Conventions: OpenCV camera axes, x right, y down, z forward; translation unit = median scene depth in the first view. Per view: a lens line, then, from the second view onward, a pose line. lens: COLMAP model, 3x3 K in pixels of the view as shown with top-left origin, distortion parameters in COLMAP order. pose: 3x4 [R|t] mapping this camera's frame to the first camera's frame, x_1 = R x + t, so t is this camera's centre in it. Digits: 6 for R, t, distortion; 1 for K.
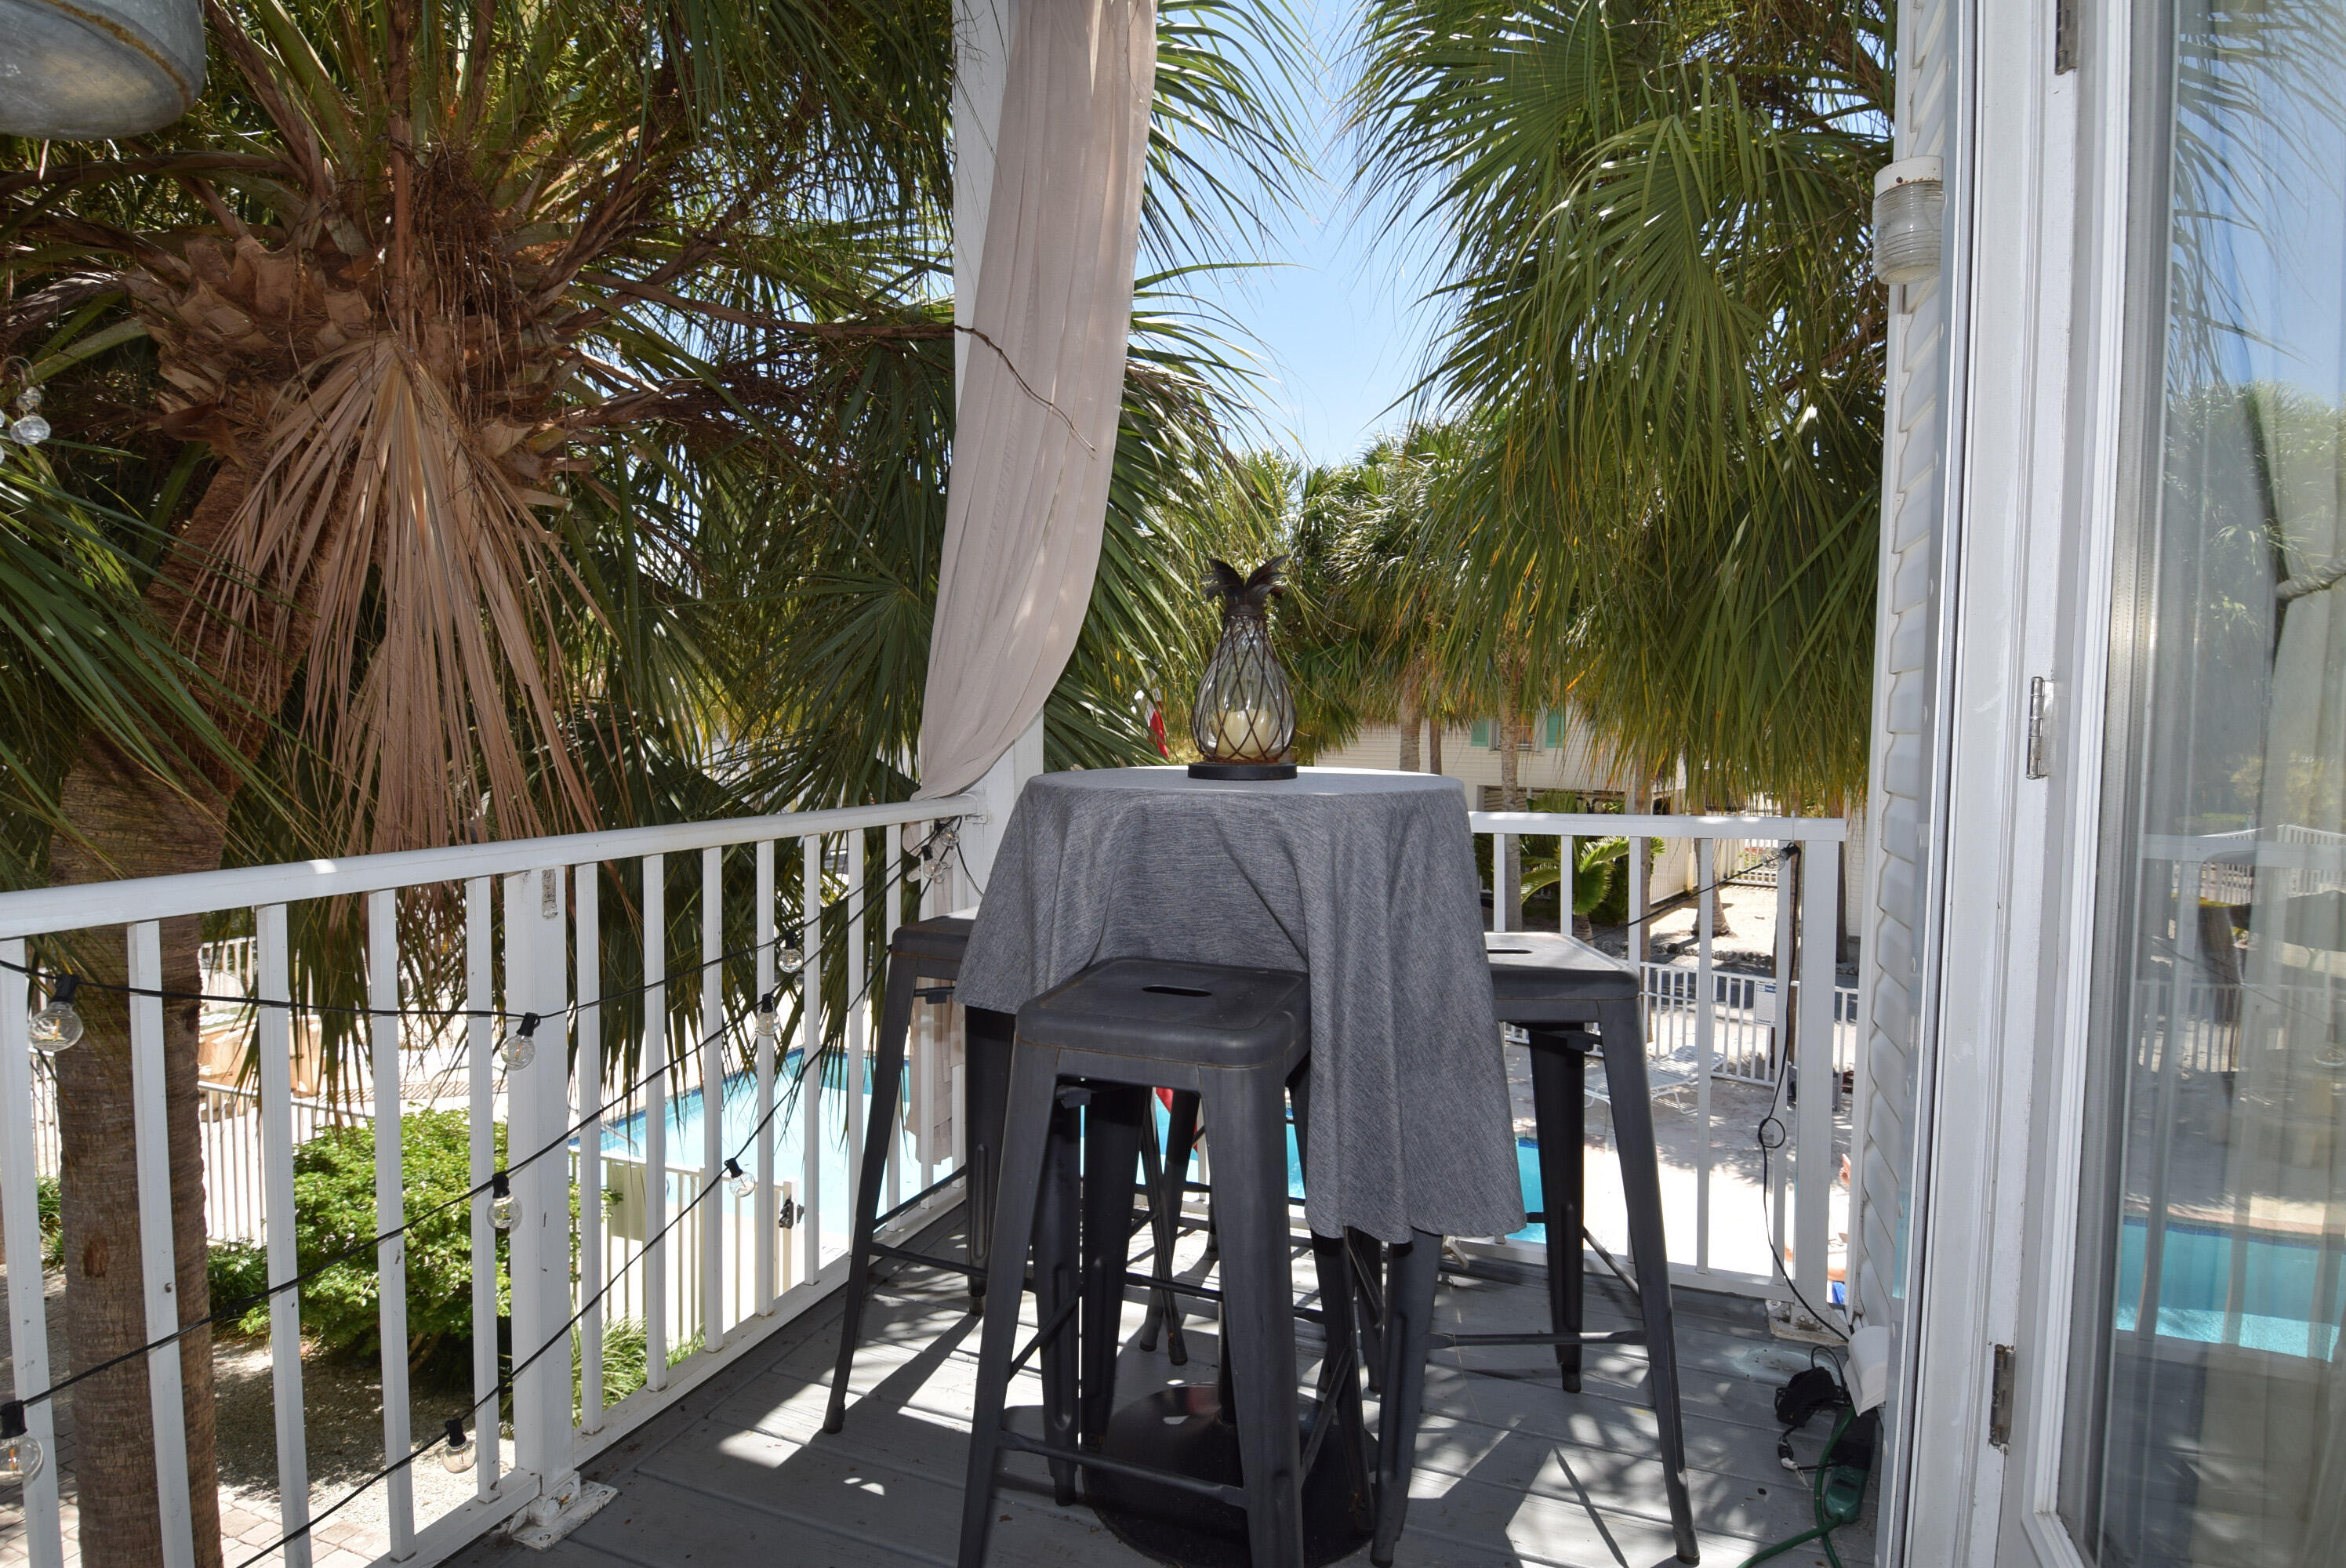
lens RADIAL K [[1231.1, 0, 1173.0], [0, 1231.1, 784.0], [0, 0, 1]] dist [0.048875, -0.058439]
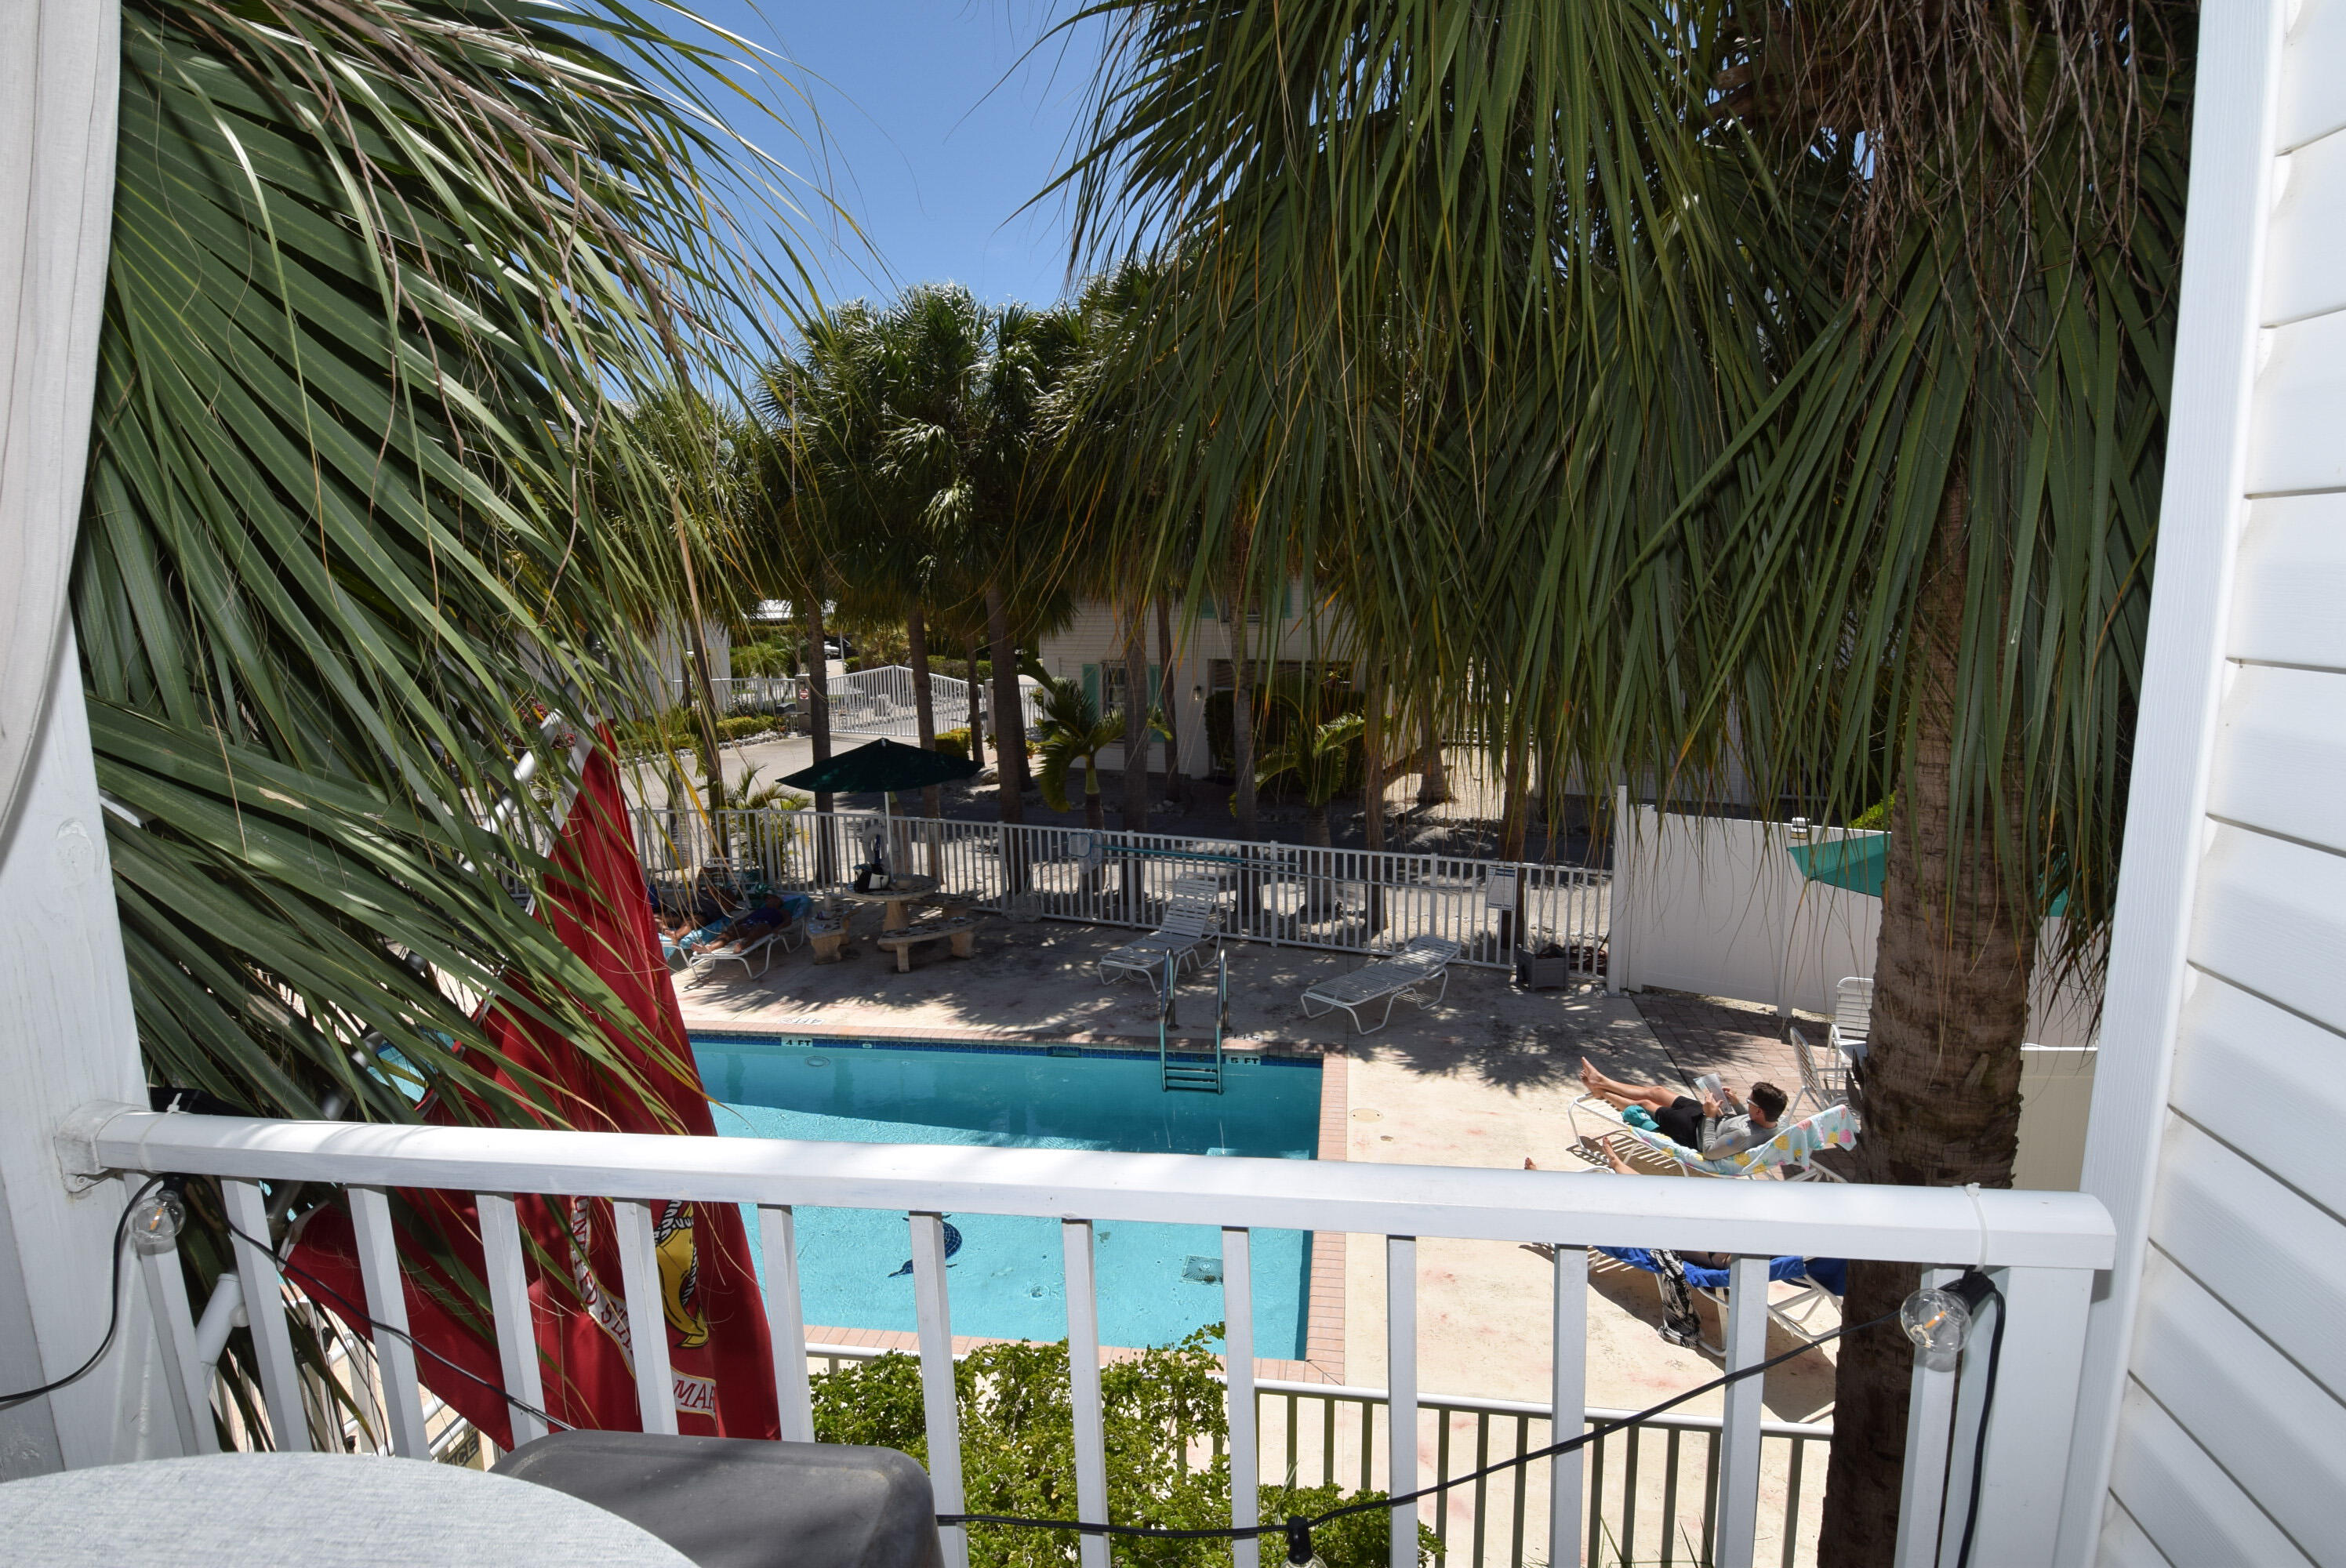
lens RADIAL K [[1231.1, 0, 1173.0], [0, 1231.1, 784.0], [0, 0, 1]] dist [0.048875, -0.058439]
pose [[0.976041, -0.062424, 0.208438, 0.029803], [0.038257, 0.992273, 0.118029, -0.027630], [-0.214195, -0.107227, 0.970888, 0.117055]]
